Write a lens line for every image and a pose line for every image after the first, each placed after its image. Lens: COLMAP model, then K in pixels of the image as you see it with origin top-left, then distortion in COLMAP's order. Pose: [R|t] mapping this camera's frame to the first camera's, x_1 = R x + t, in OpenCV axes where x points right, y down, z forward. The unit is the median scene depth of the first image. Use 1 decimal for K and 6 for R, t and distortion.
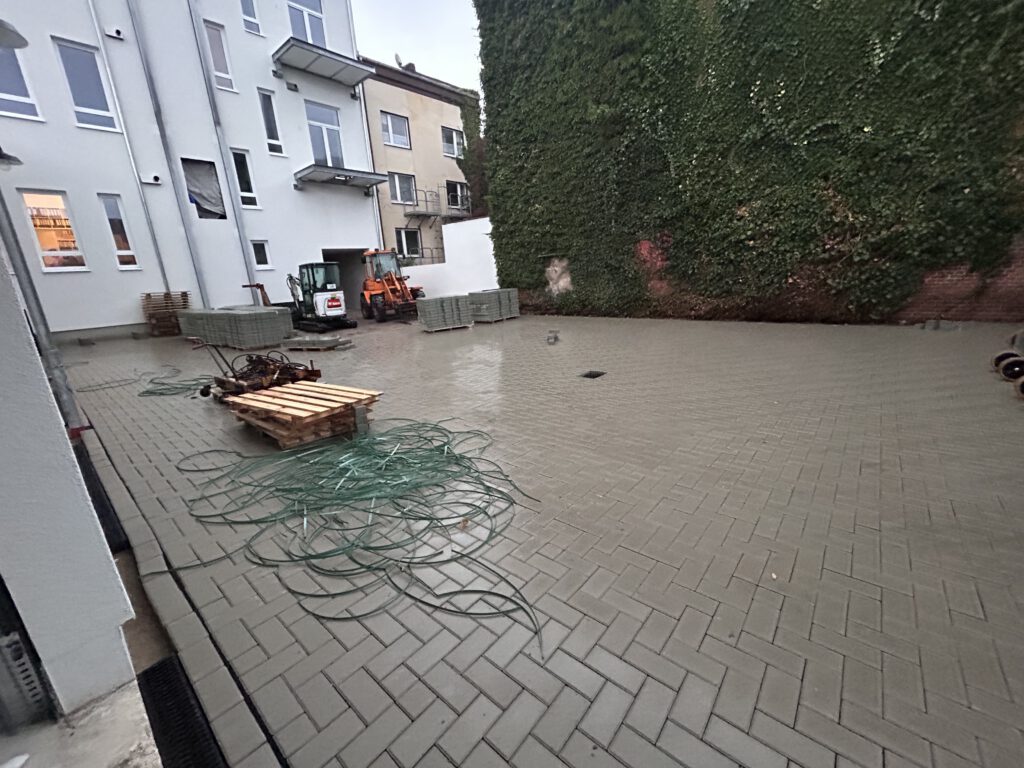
lens RADIAL K [[413.8, 0, 510.6], [0, 413.8, 386.2], [0, 0, 1]] dist [0.003422, -0.001040]
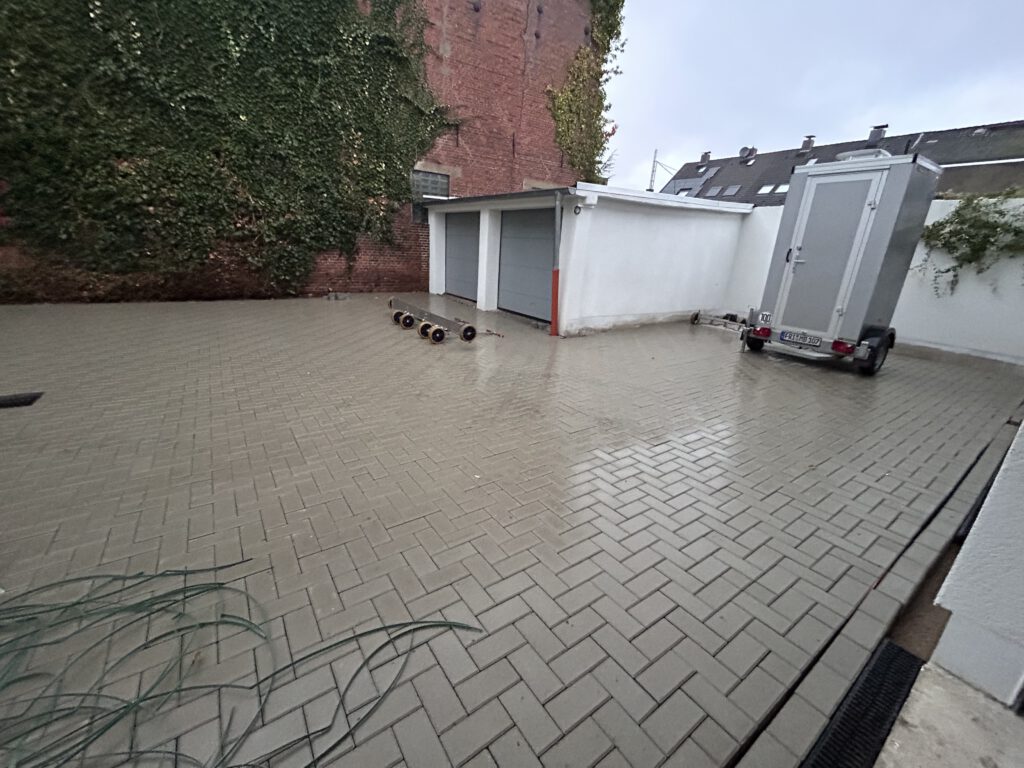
lens RADIAL K [[413.8, 0, 507.4], [0, 413.8, 386.8], [0, 0, 1]] dist [0.003422, -0.001040]
pose [[0.257239, -0.245319, 0.934691, -0.140759], [0.194028, 0.960655, 0.198735, -0.022619], [-0.946668, 0.130233, 0.294717, 0.110275]]
